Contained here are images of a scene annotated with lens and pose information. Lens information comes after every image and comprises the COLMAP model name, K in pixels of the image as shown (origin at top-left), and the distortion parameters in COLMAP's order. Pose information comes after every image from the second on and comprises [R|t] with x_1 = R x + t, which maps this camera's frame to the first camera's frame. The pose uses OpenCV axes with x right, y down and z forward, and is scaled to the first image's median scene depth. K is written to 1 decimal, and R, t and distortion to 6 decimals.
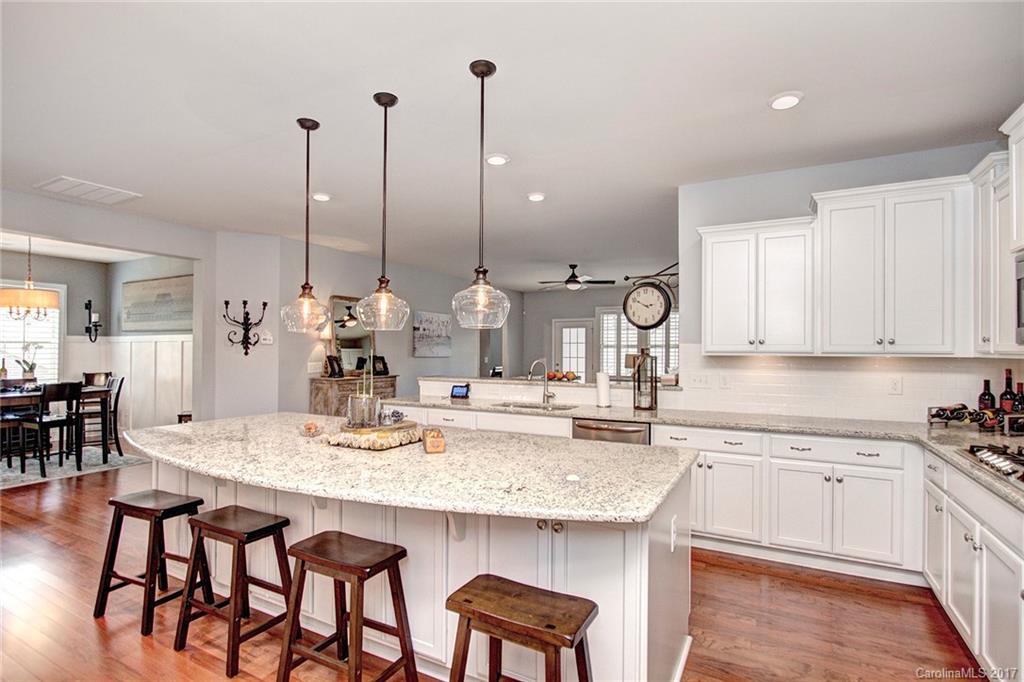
lens RADIAL K [[497.5, 0, 532.5], [0, 497.5, 349.6], [0, 0, 1]] dist [-0.035648, 0.000503]
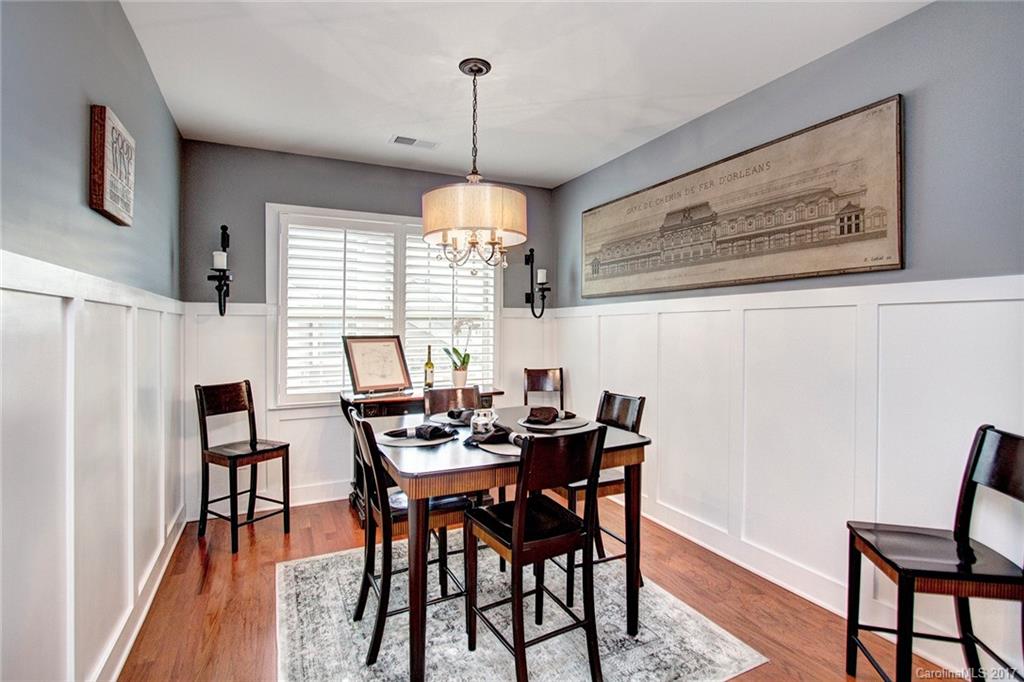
lens RADIAL K [[494.3, 0, 511.8], [0, 494.3, 334.4], [0, 0, 1]] dist [-0.010725, 0.000222]
pose [[0.789702, 0.002605, -0.613485, -0.564694], [0.005851, 0.999914, 0.011777, -0.001915], [0.613463, -0.012890, 0.789619, 0.499513]]
